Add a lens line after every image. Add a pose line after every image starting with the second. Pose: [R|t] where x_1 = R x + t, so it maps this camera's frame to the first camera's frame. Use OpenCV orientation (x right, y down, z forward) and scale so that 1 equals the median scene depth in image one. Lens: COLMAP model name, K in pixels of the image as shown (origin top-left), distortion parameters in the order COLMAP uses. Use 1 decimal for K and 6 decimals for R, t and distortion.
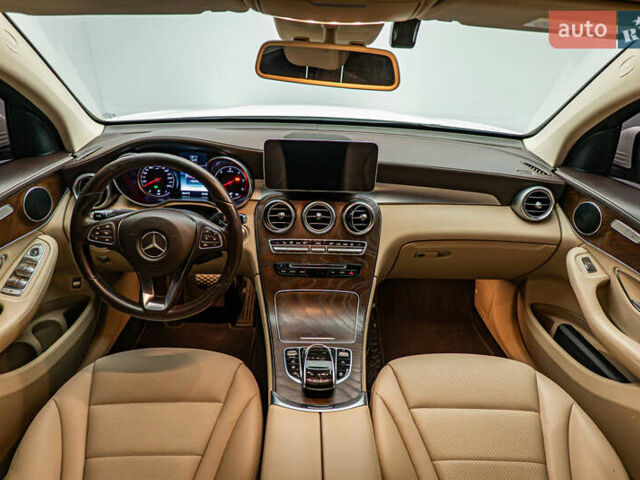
lens RADIAL K [[408.4, 0, 319.9], [0, 408.4, 232.9], [0, 0, 1]] dist [0.007734, 0.002173]
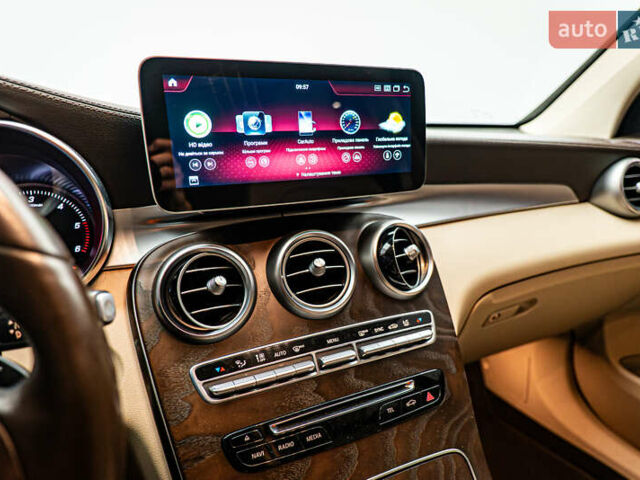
lens RADIAL K [[413.1, 0, 320.0], [0, 413.1, 240.0], [0, 0, 1]] dist [0.007640, 0.000736]
pose [[0.917377, -0.159463, 0.364680, -0.134227], [0.238906, 0.953435, -0.184078, 0.005164], [-0.318345, 0.255993, 0.912756, 0.639369]]
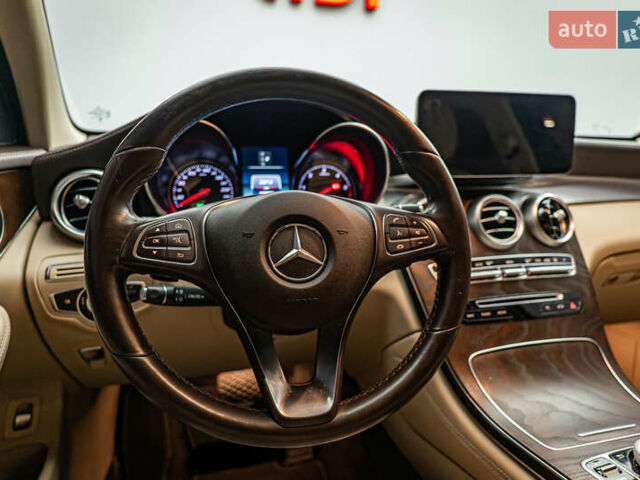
lens RADIAL K [[408.4, 0, 319.9], [0, 408.4, 232.9], [0, 0, 1]] dist [0.007734, 0.002173]
pose [[0.975633, -0.079590, 0.204462, -0.386409], [0.133620, 0.954675, -0.265974, 0.105589], [-0.174026, 0.286813, 0.942047, 0.477643]]
